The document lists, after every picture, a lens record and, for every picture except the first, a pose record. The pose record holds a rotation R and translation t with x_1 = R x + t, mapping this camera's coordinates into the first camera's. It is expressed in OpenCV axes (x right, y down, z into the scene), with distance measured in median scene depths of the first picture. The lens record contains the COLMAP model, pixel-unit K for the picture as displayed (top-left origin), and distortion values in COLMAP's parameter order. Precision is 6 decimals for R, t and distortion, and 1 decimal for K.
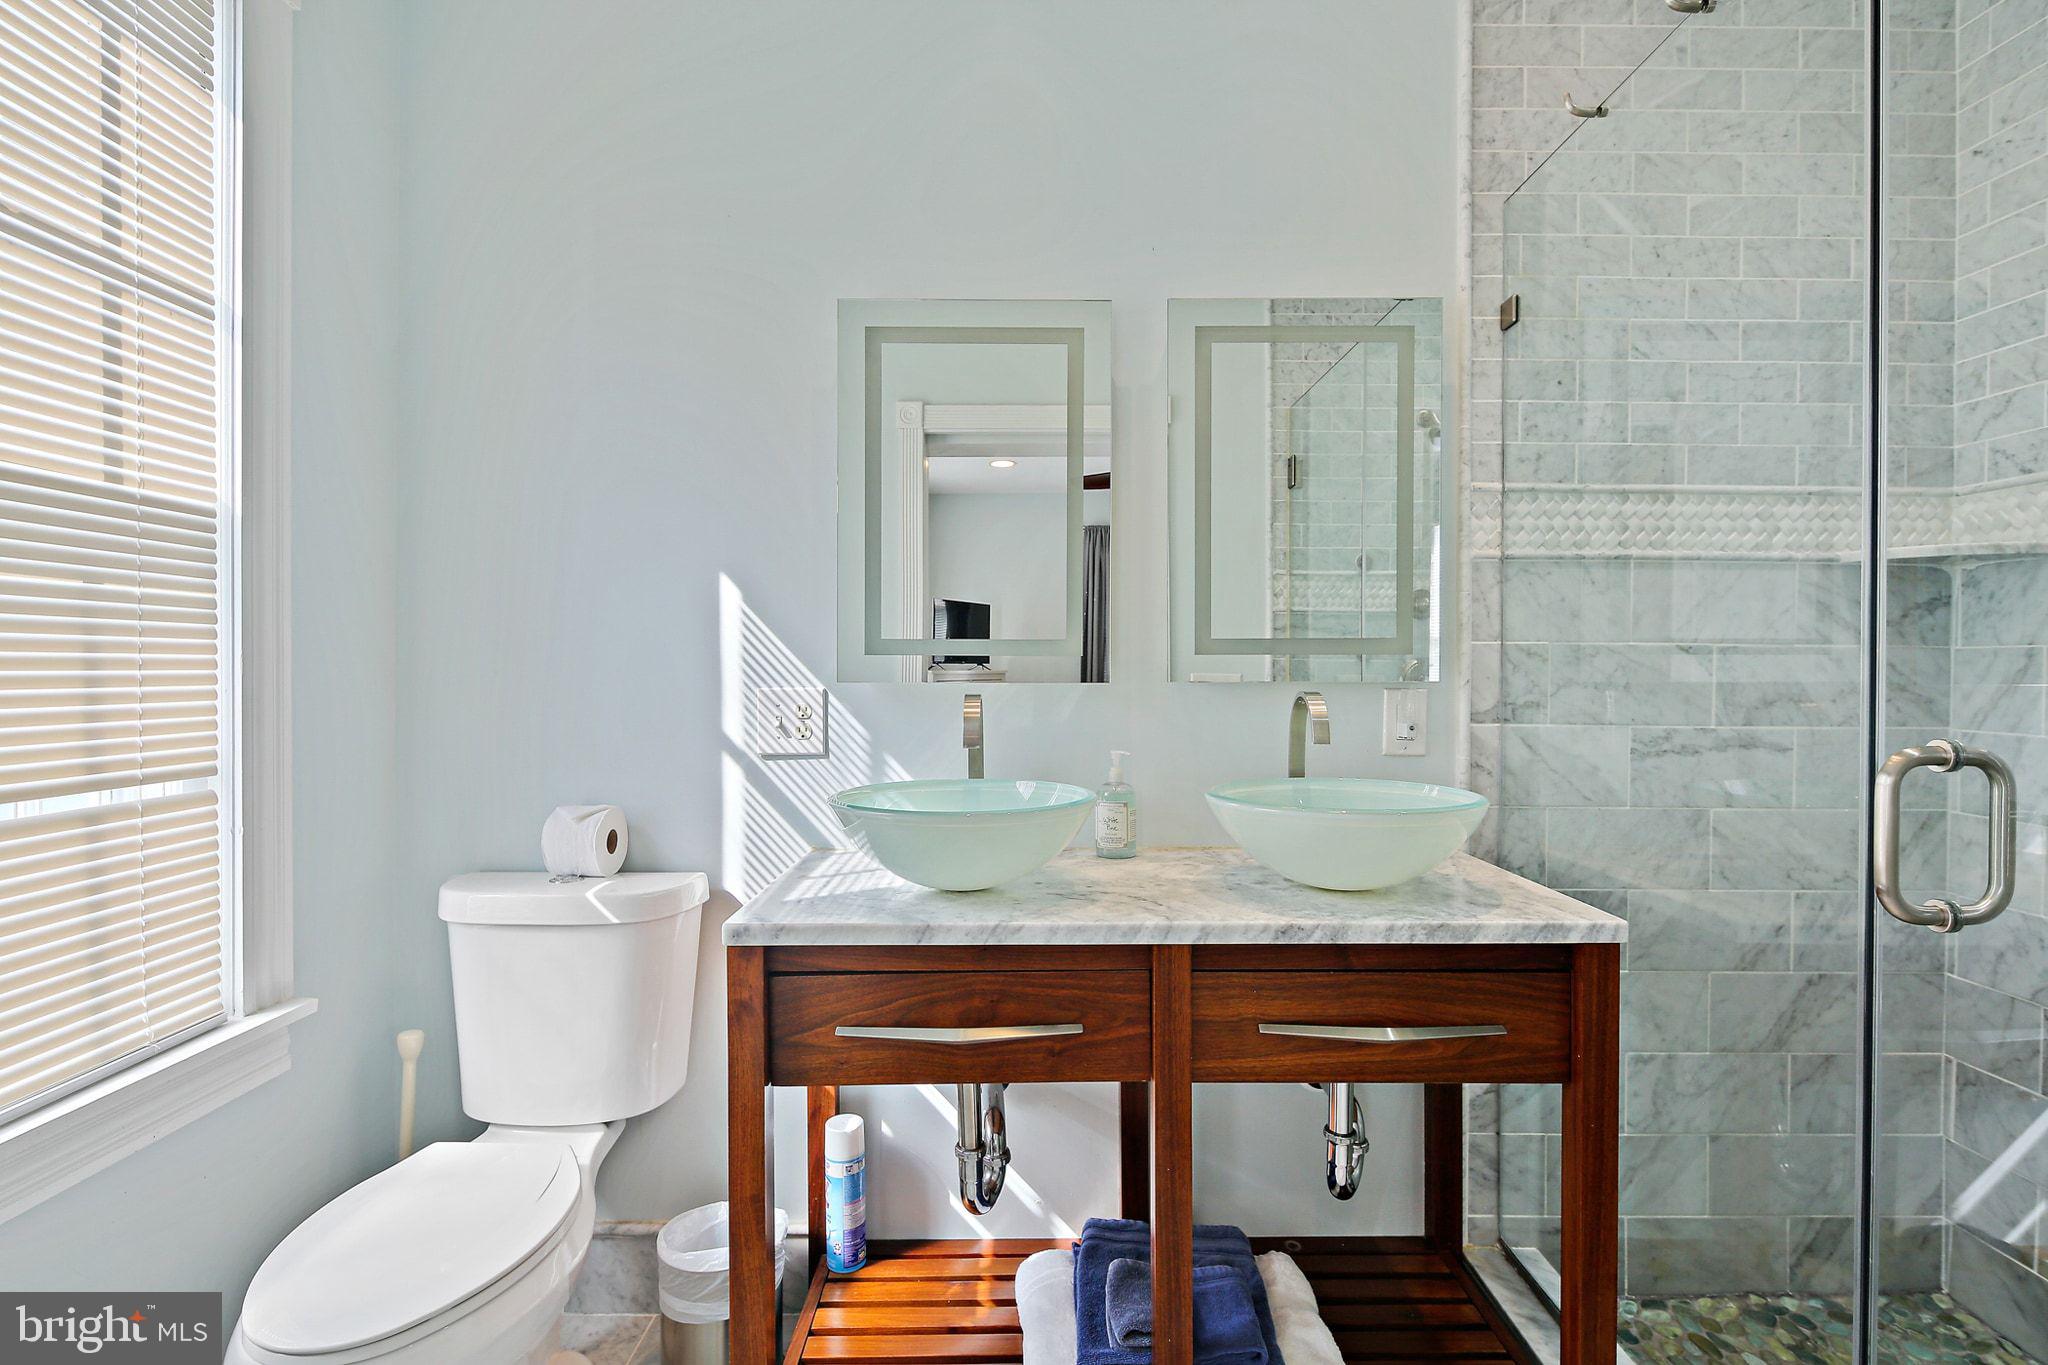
lens RADIAL K [[991.7, 0, 1025.4], [0, 991.7, 679.6], [0, 0, 1]] dist [0.005626, -0.000686]
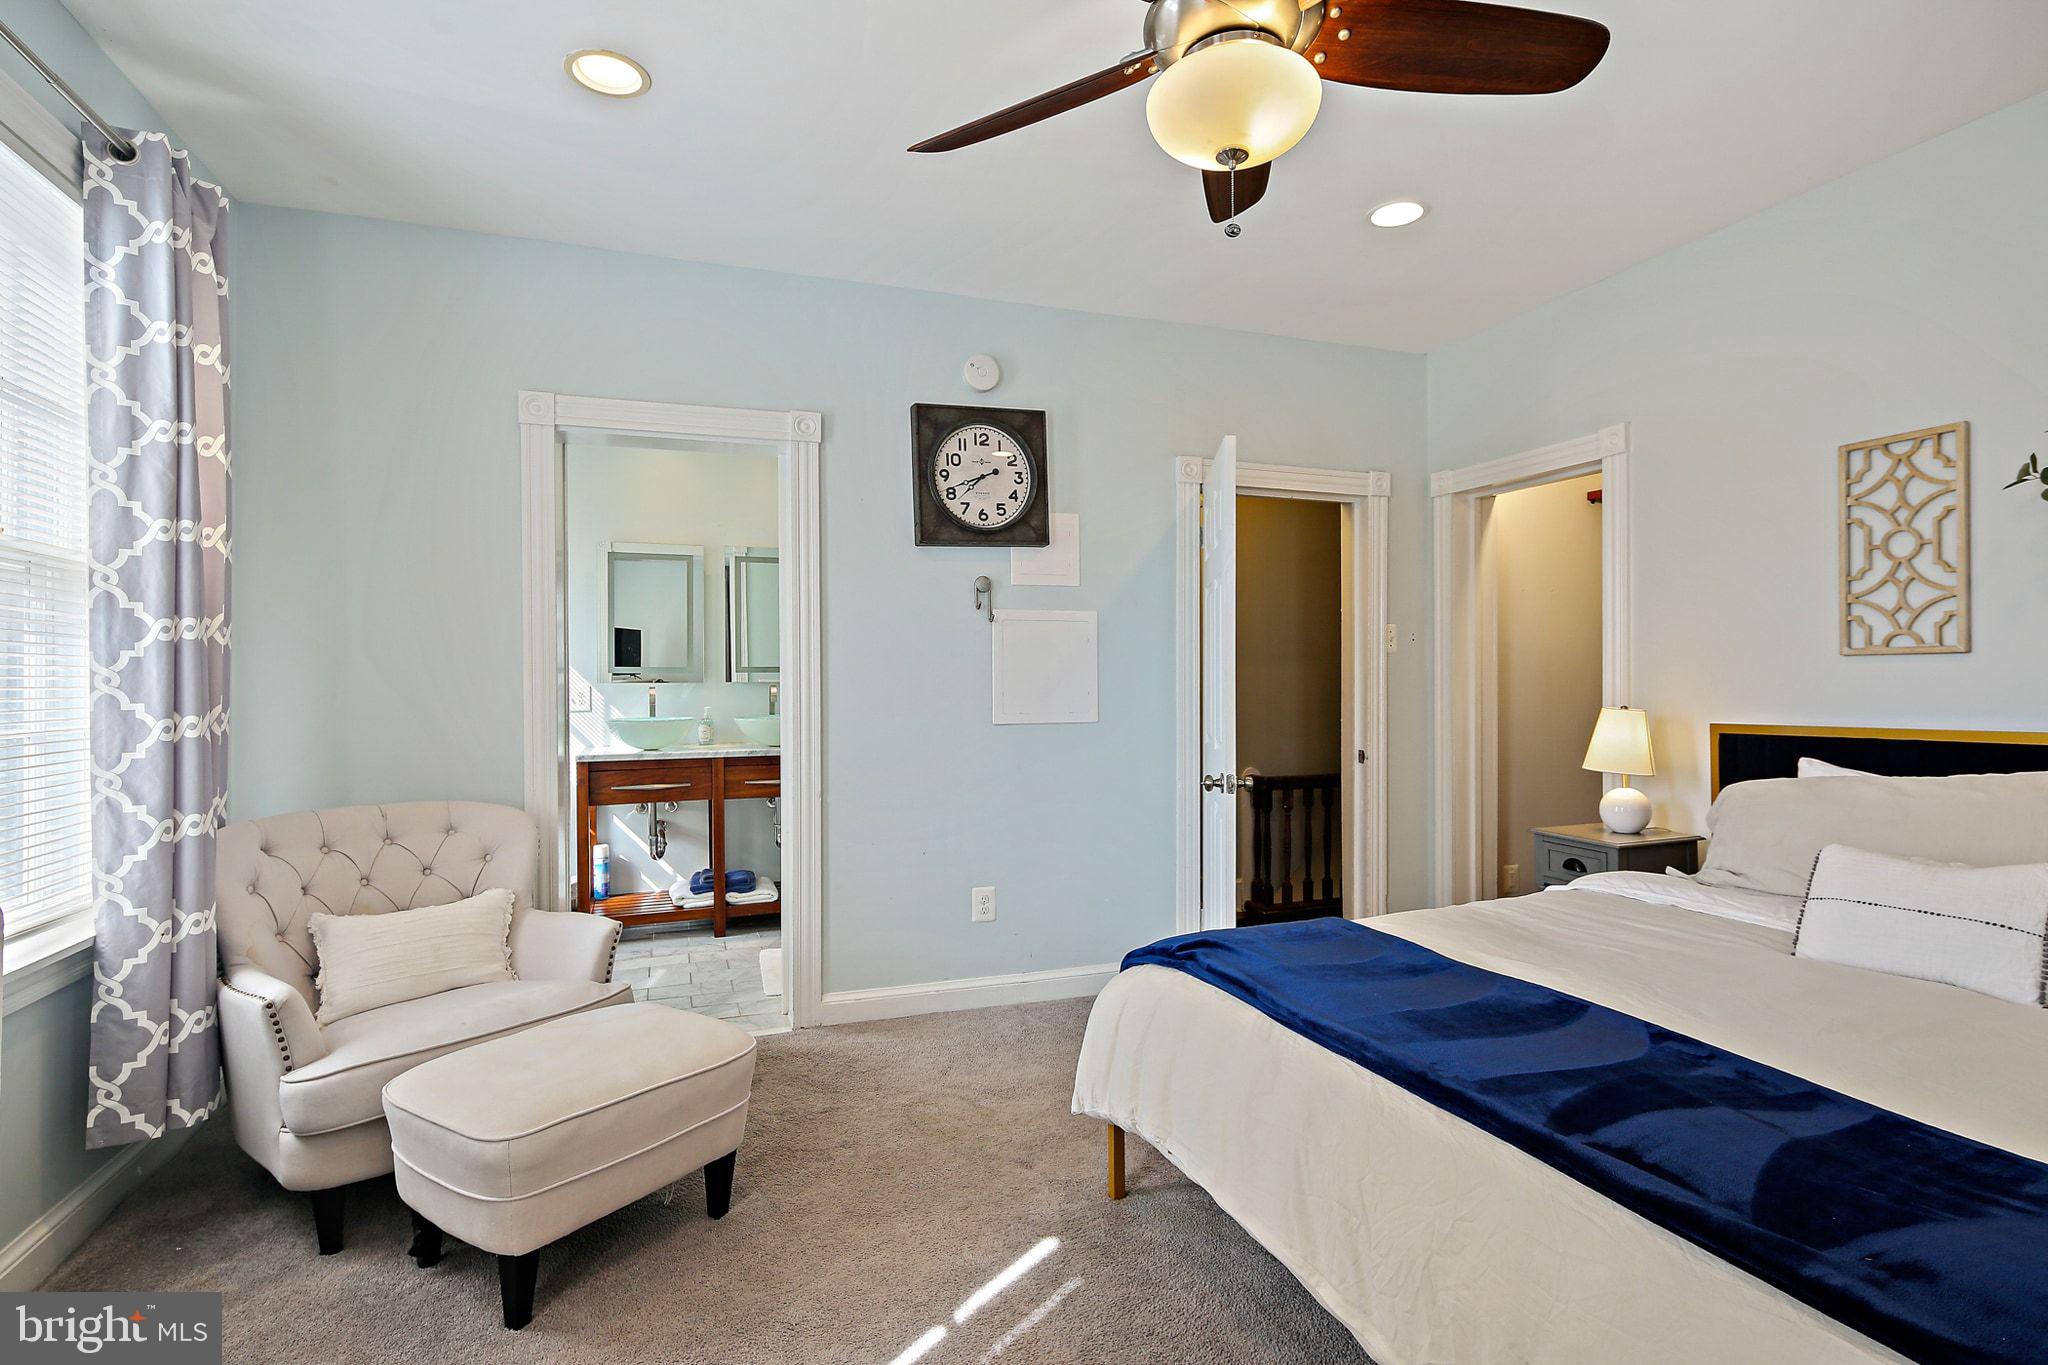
lens RADIAL K [[991.7, 0, 1015.3], [0, 991.7, 691.7], [0, 0, 1]] dist [0.005626, -0.000686]
pose [[0.942693, -0.007450, 0.333579, -0.025101], [0.004298, 0.999939, 0.010186, 0.007289], [-0.333635, -0.008169, 0.942667, -2.528960]]
